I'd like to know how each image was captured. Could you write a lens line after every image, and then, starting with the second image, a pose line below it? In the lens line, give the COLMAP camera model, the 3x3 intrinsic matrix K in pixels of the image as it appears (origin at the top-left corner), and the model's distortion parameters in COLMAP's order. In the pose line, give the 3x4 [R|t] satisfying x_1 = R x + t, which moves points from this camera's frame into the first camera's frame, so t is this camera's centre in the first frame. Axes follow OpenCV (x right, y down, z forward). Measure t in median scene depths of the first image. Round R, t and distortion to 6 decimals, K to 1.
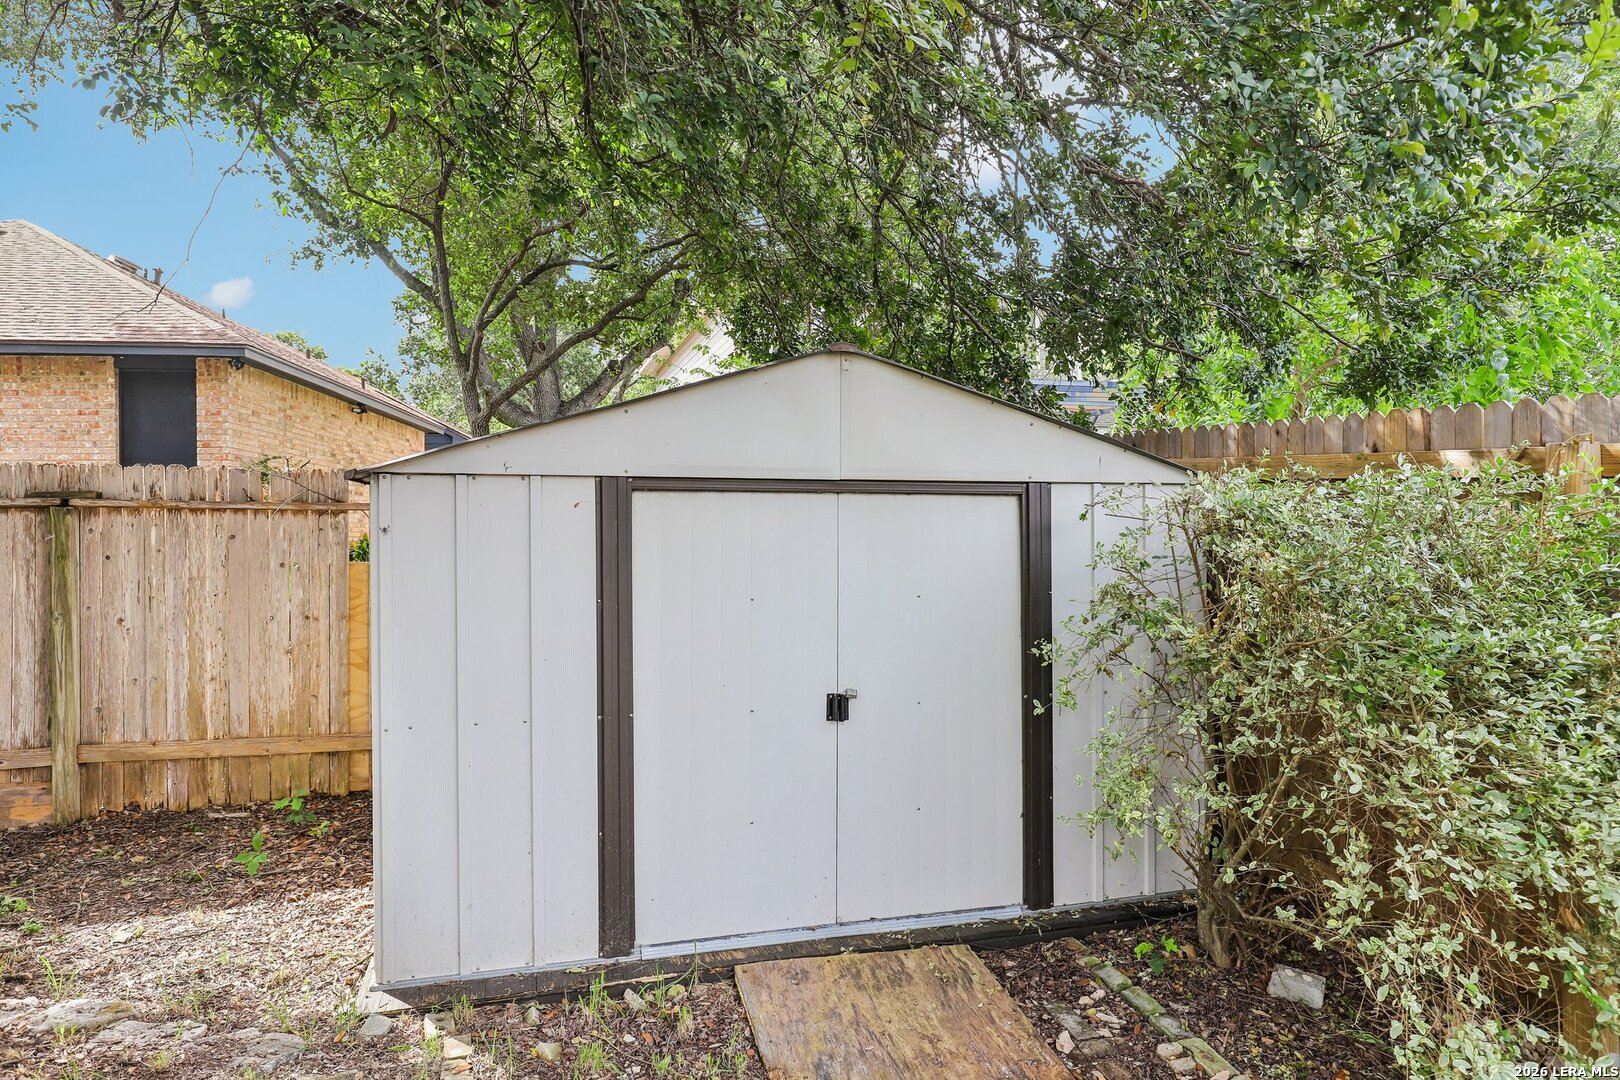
lens RADIAL K [[927.7, 0, 810.0], [0, 927.7, 540.0], [0, 0, 1]] dist [-0.001874, -0.000422]
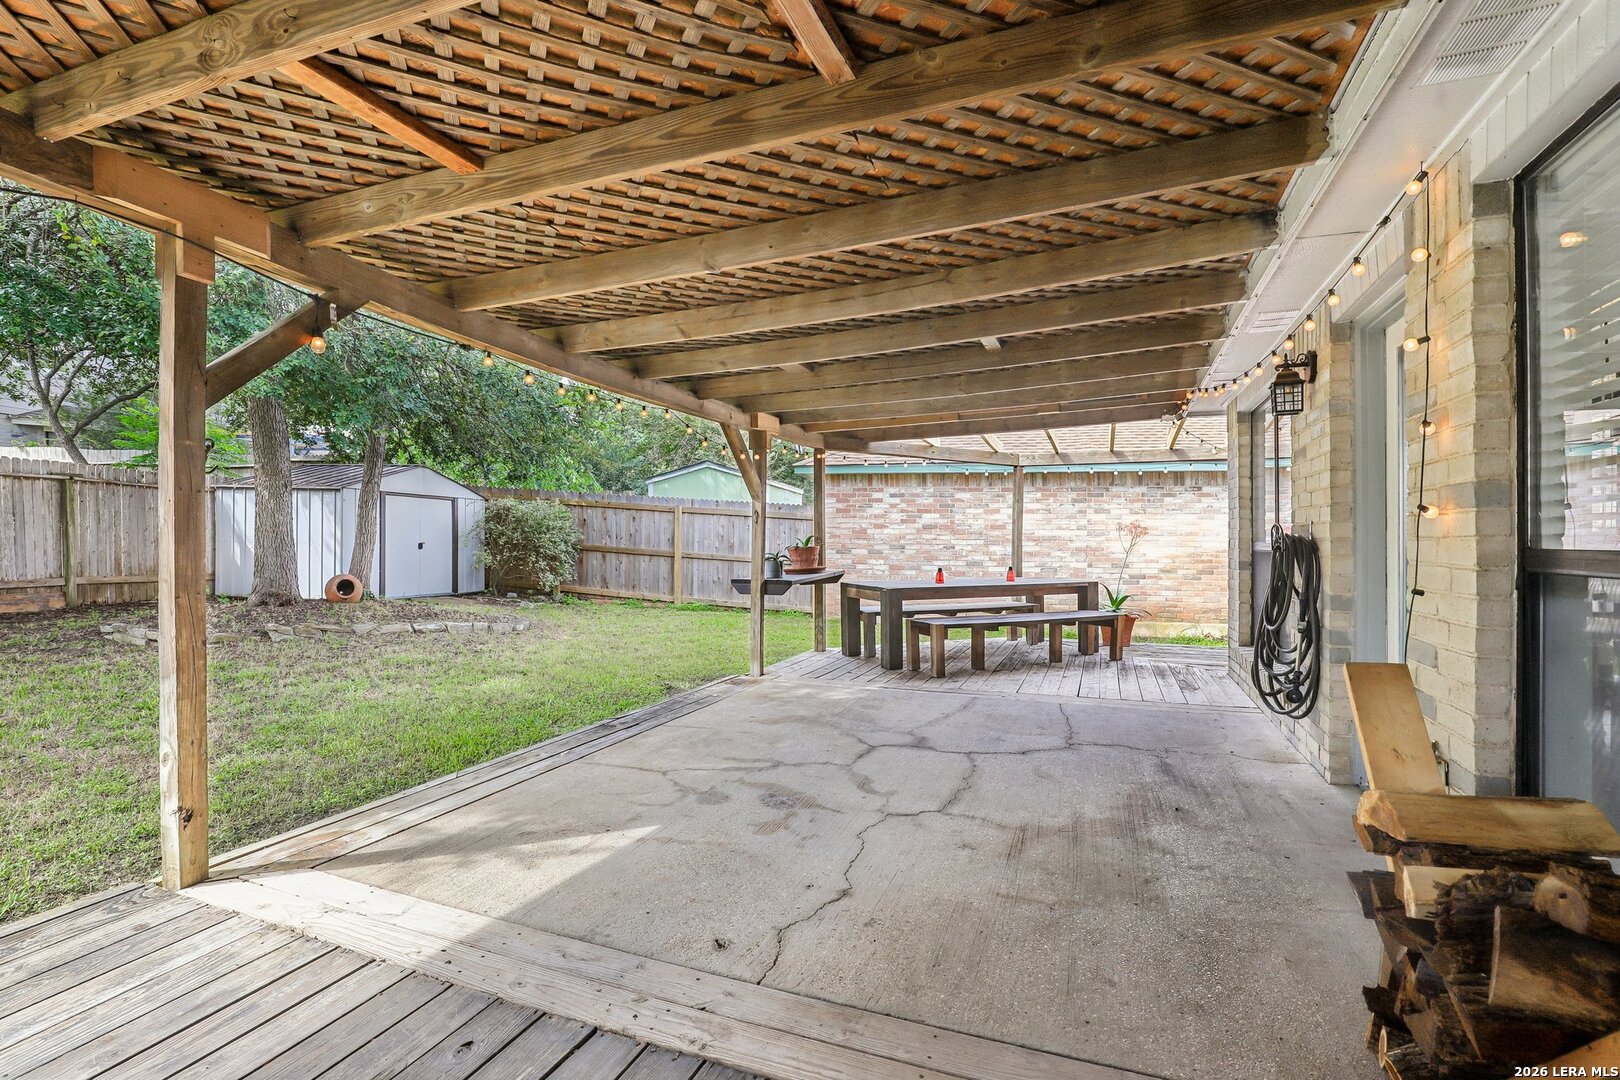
lens RADIAL K [[710.4, 0, 810.0], [0, 710.4, 540.0], [0, 0, 1]] dist [0.000118, 0.000009]
pose [[0.421430, 0.012238, 0.906778, -1.667824], [-0.006610, 0.999924, -0.010423, 0.129361], [-0.906837, -0.001601, 0.421479, -1.551959]]
